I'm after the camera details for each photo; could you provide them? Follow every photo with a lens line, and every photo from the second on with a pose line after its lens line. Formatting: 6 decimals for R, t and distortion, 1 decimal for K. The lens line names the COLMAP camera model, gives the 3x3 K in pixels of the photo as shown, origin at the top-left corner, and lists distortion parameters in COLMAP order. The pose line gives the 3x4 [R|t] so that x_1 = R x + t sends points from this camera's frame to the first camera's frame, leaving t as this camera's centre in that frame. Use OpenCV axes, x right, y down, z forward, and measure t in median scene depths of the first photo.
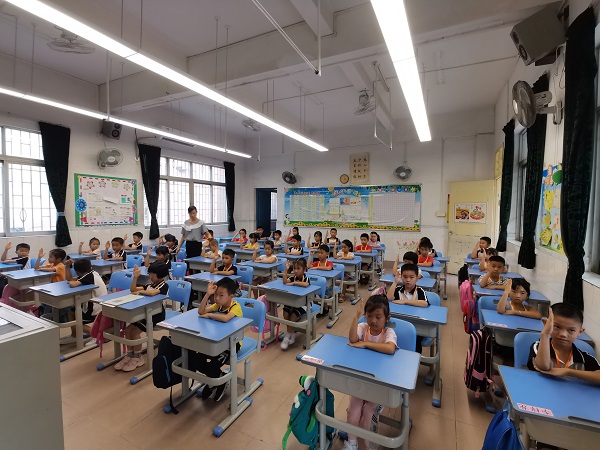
lens RADIAL K [[288.1, 0, 300.1], [0, 288.1, 224.5], [0, 0, 1]] dist [-0.012794, -0.000354]
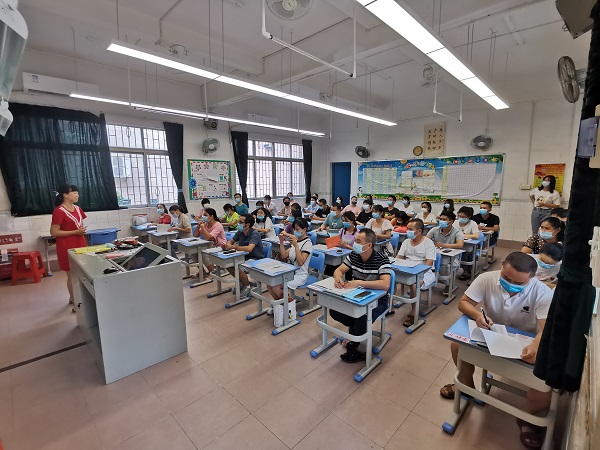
lens RADIAL K [[288.1, 0, 297.7], [0, 288.1, 224.8], [0, 0, 1]] dist [-0.012794, -0.000354]
pose [[0.953267, 0.029665, -0.300669, 0.070970], [0.001674, 0.994634, 0.103442, -0.010215], [0.302125, -0.099111, 0.948102, -0.092500]]
